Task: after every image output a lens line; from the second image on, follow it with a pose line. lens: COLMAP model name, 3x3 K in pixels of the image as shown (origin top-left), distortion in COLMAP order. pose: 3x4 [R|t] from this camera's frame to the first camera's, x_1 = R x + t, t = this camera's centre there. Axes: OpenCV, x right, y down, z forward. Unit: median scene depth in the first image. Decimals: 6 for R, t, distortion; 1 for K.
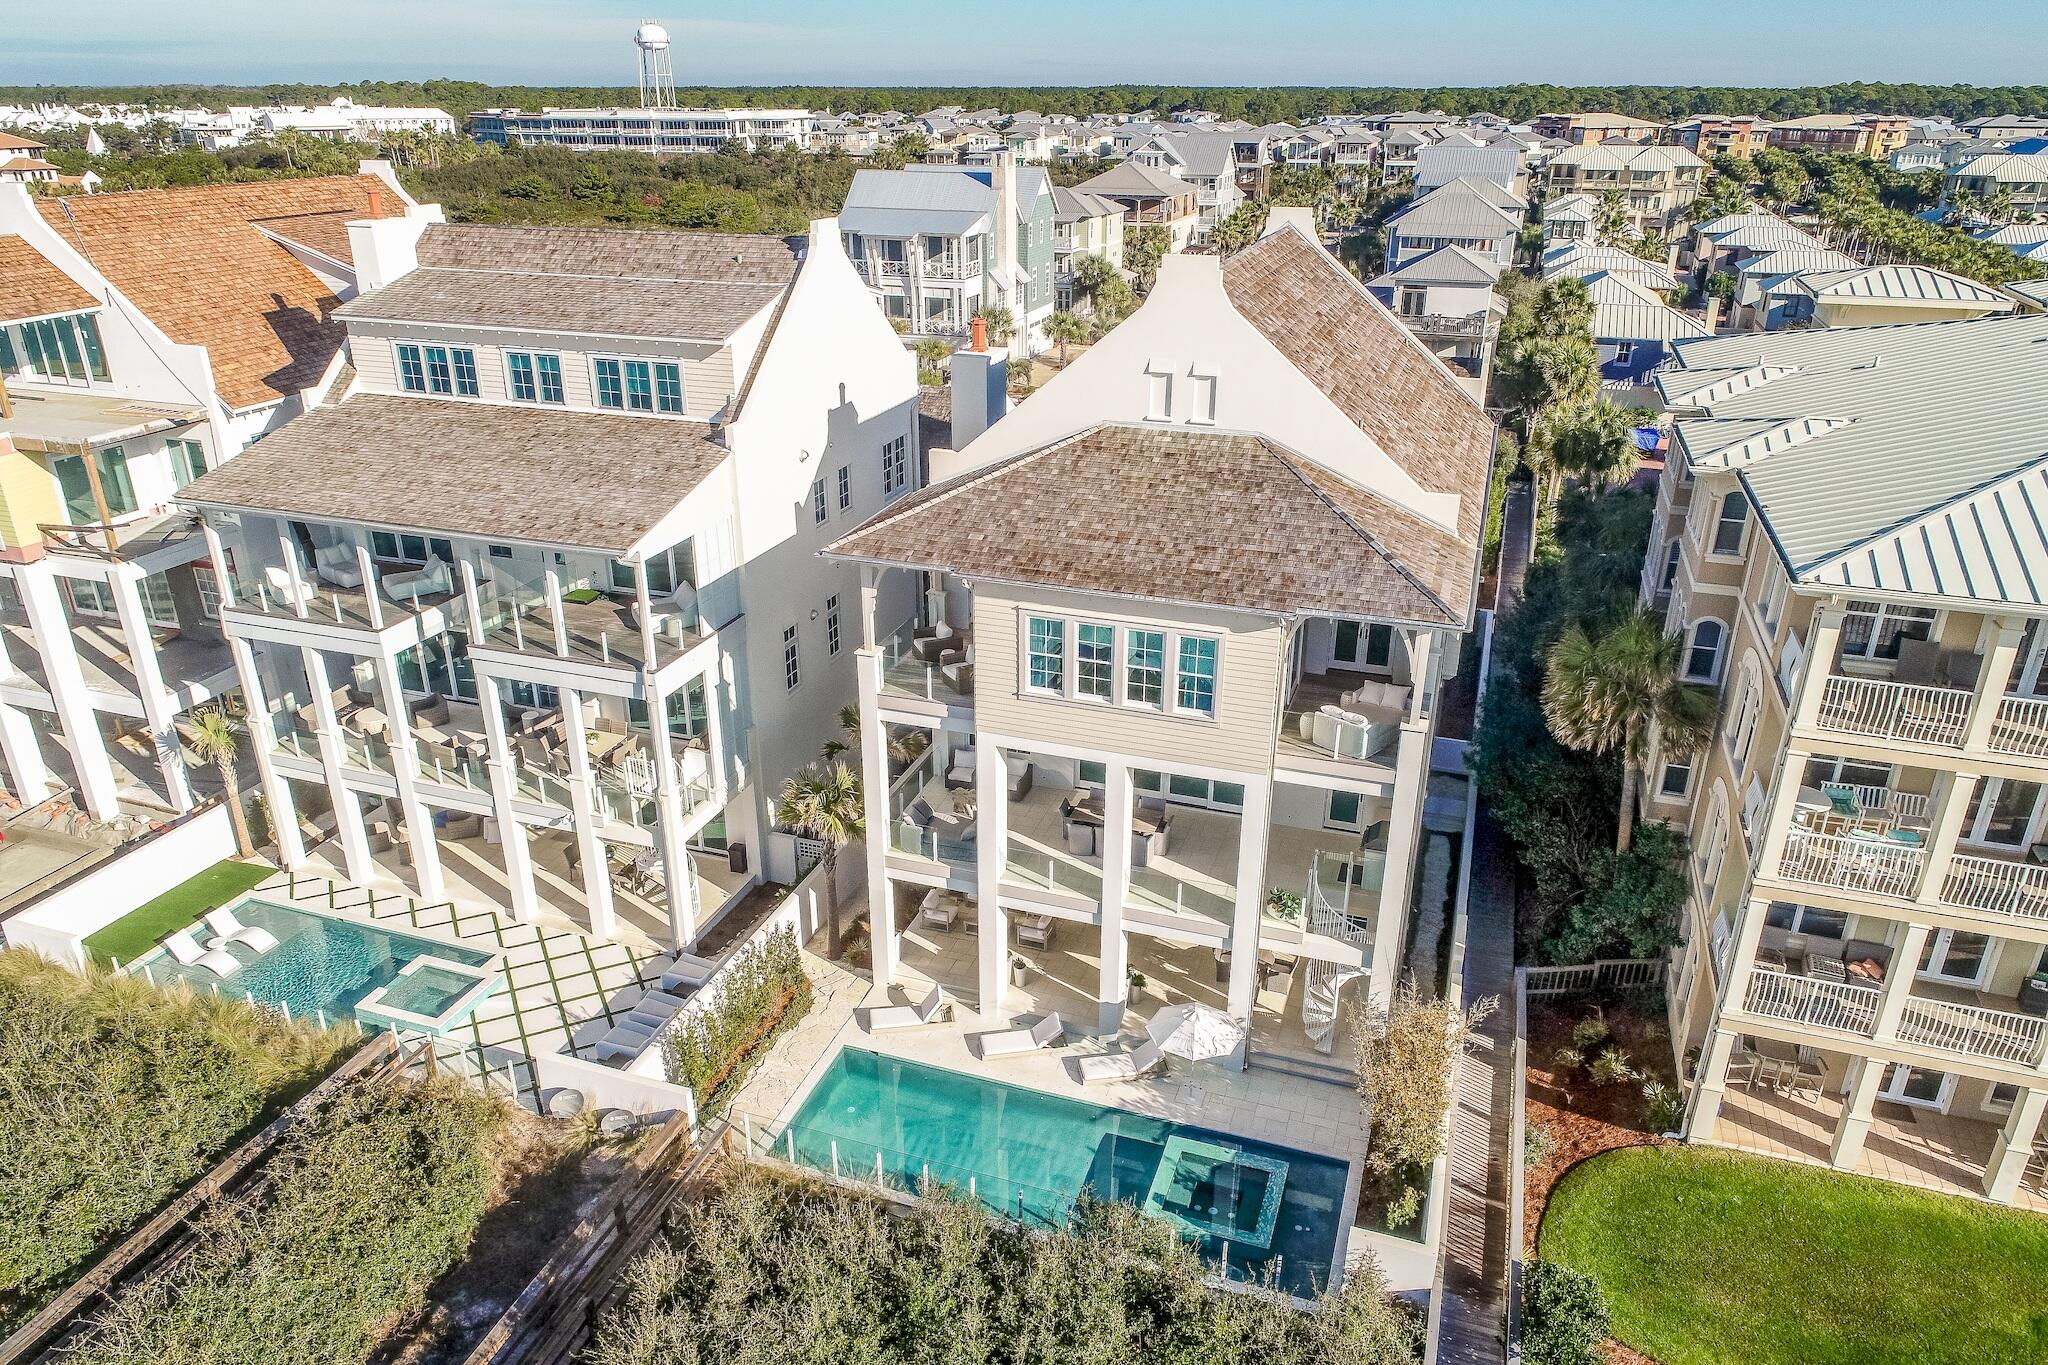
lens RADIAL K [[1373.7, 0, 1024.0], [0, 1373.7, 682.5], [0, 0, 1]] dist [-0.003724, 0.001473]
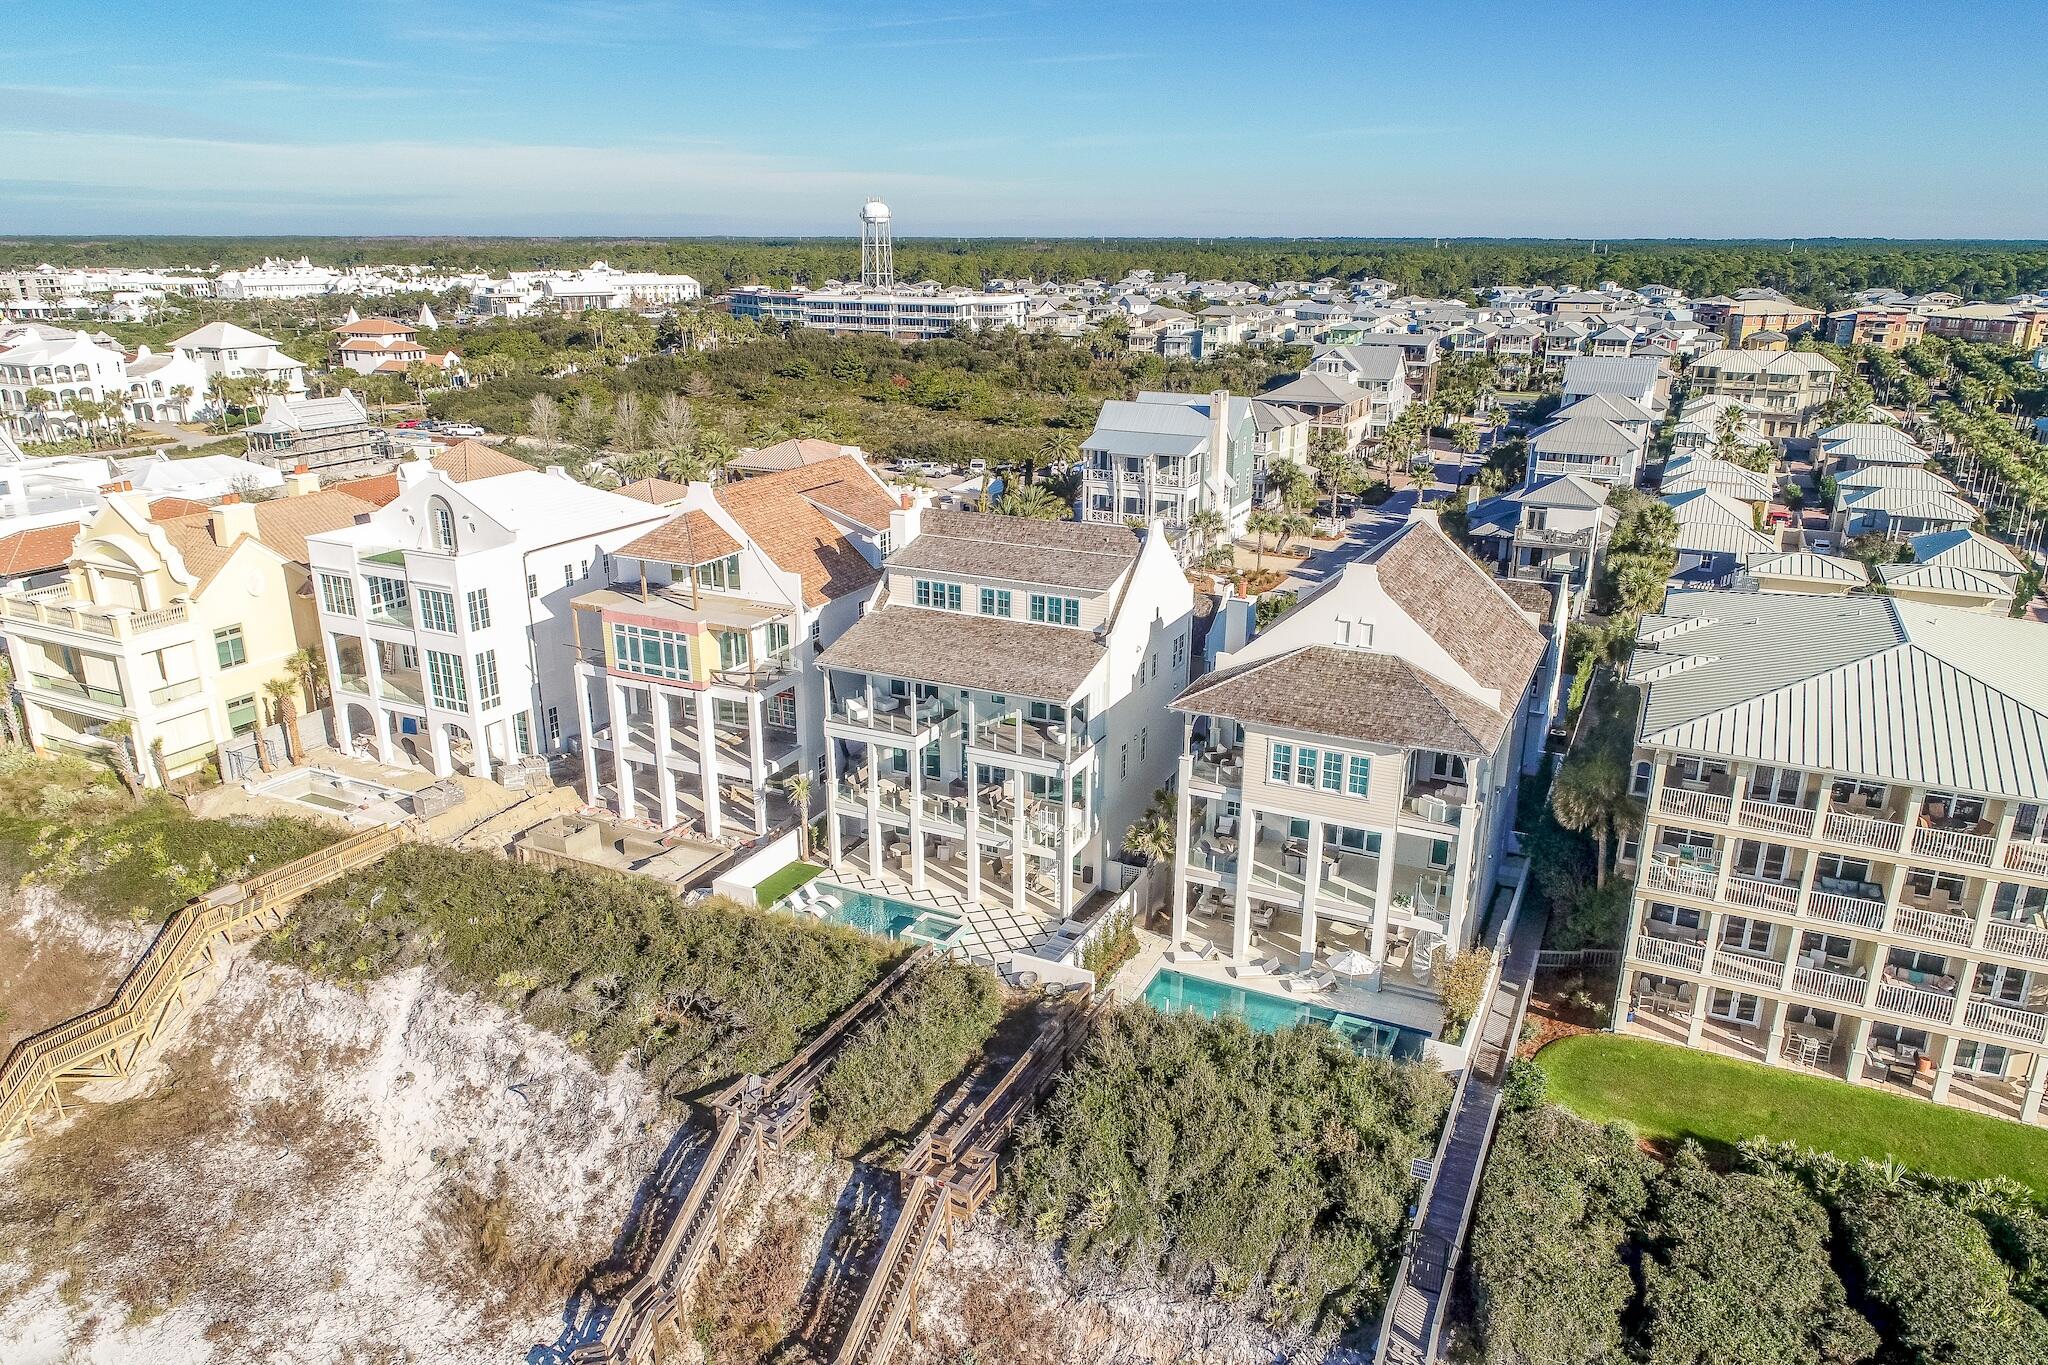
lens RADIAL K [[1373.7, 0, 1024.0], [0, 1373.7, 682.5], [0, 0, 1]] dist [-0.003724, 0.001473]
pose [[0.992311, 0.038783, -0.117539, -0.107385], [-0.049636, 0.994626, -0.090859, 0.054603], [0.113383, 0.095995, 0.988903, -0.879002]]
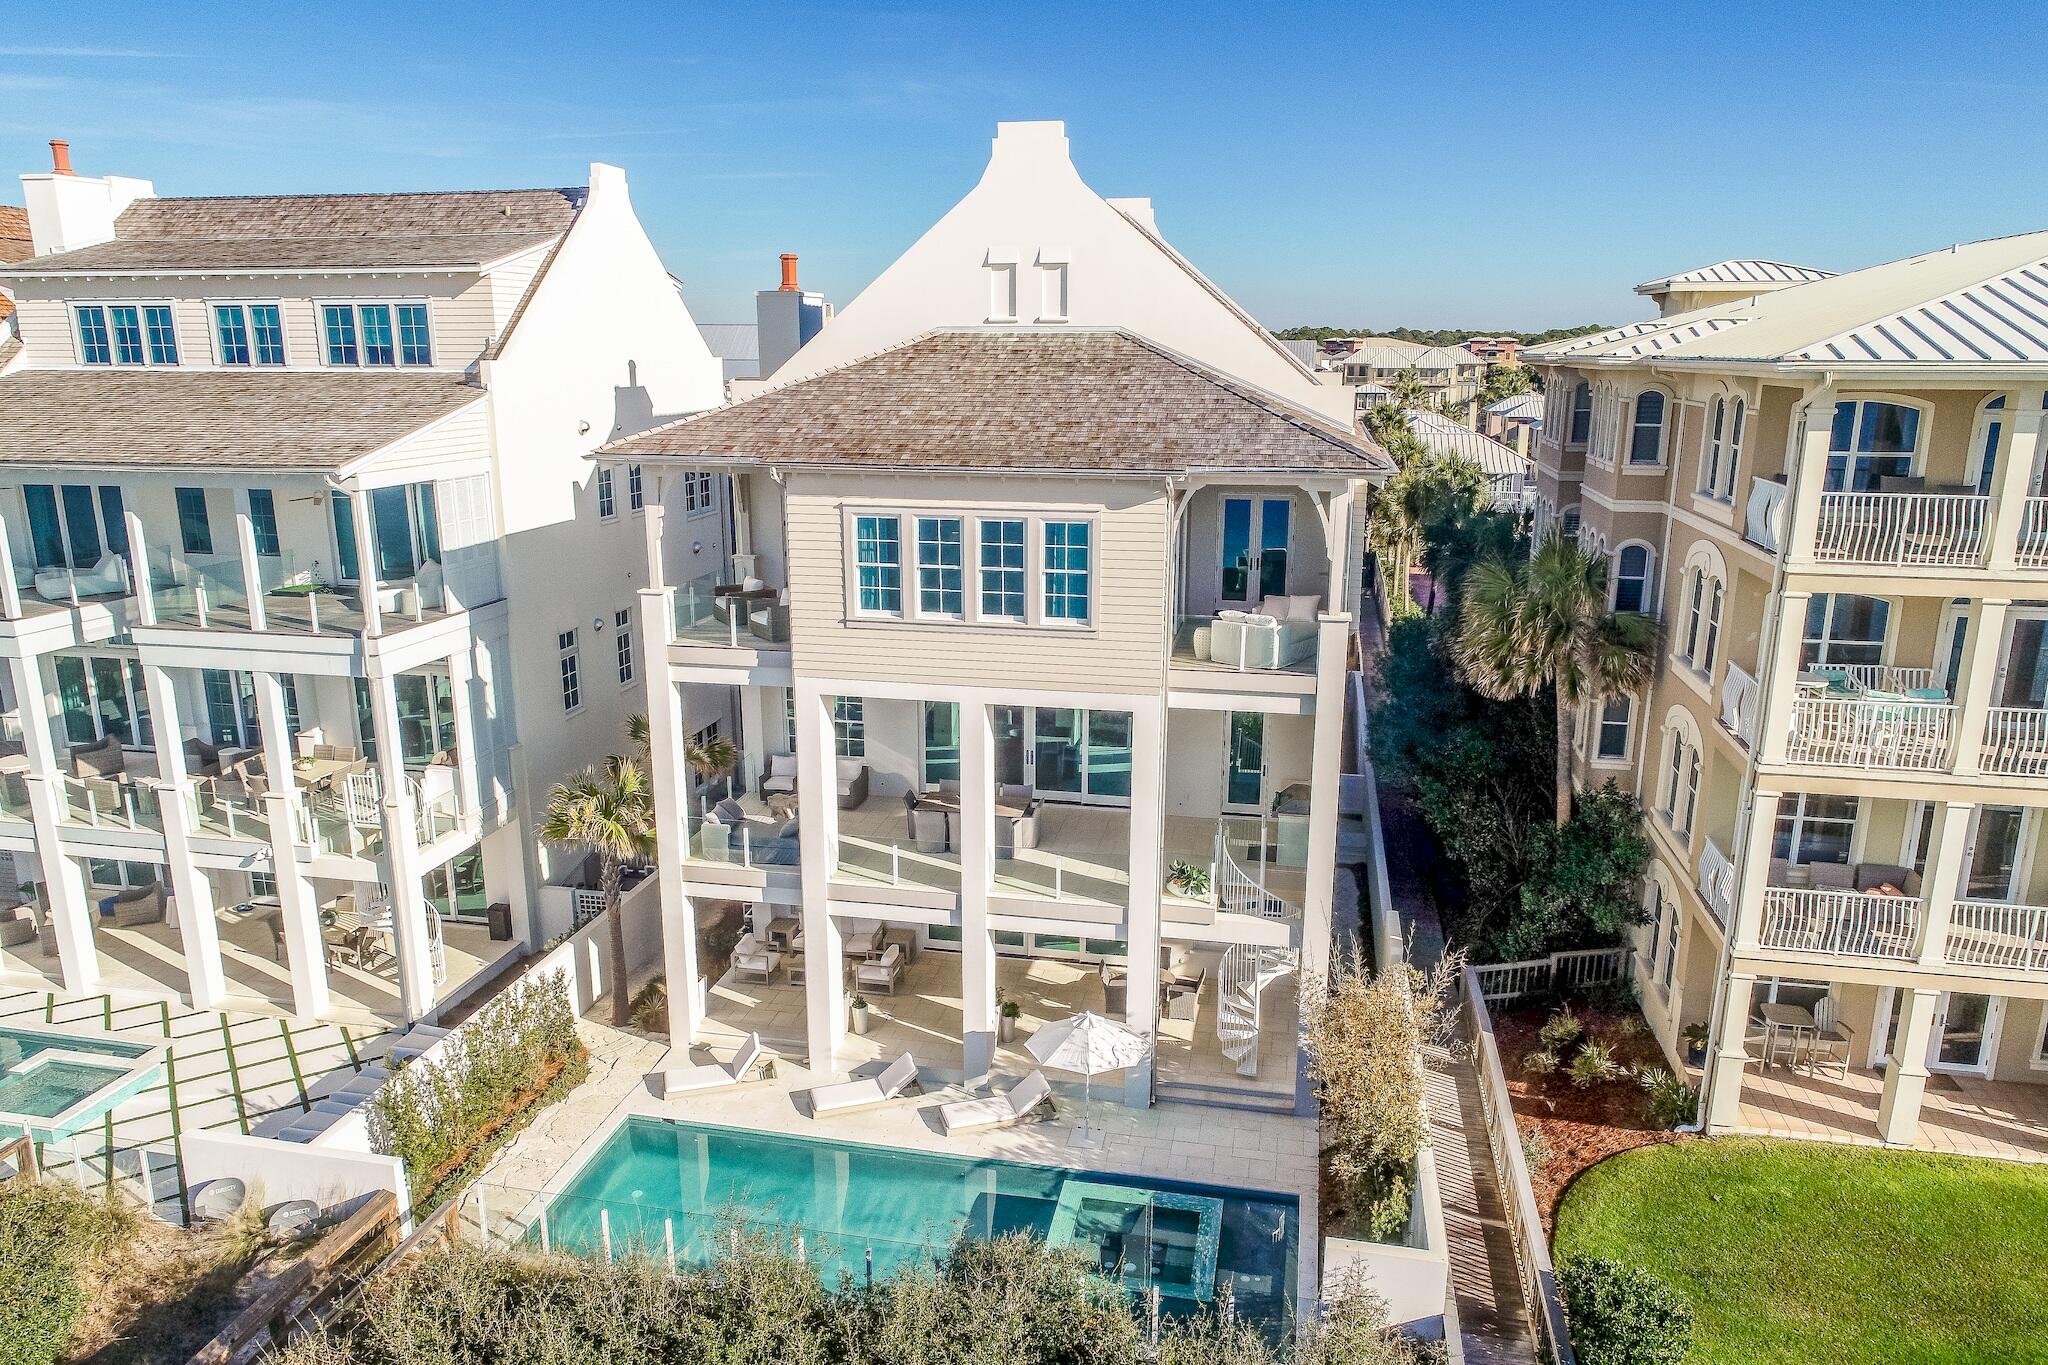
lens RADIAL K [[1373.7, 0, 1024.0], [0, 1373.7, 682.5], [0, 0, 1]] dist [-0.003724, 0.001473]
pose [[0.991912, -0.031606, 0.122926, -0.000512], [0.051762, 0.985033, -0.164411, 0.158994], [-0.115890, 0.169444, 0.978702, 0.187466]]
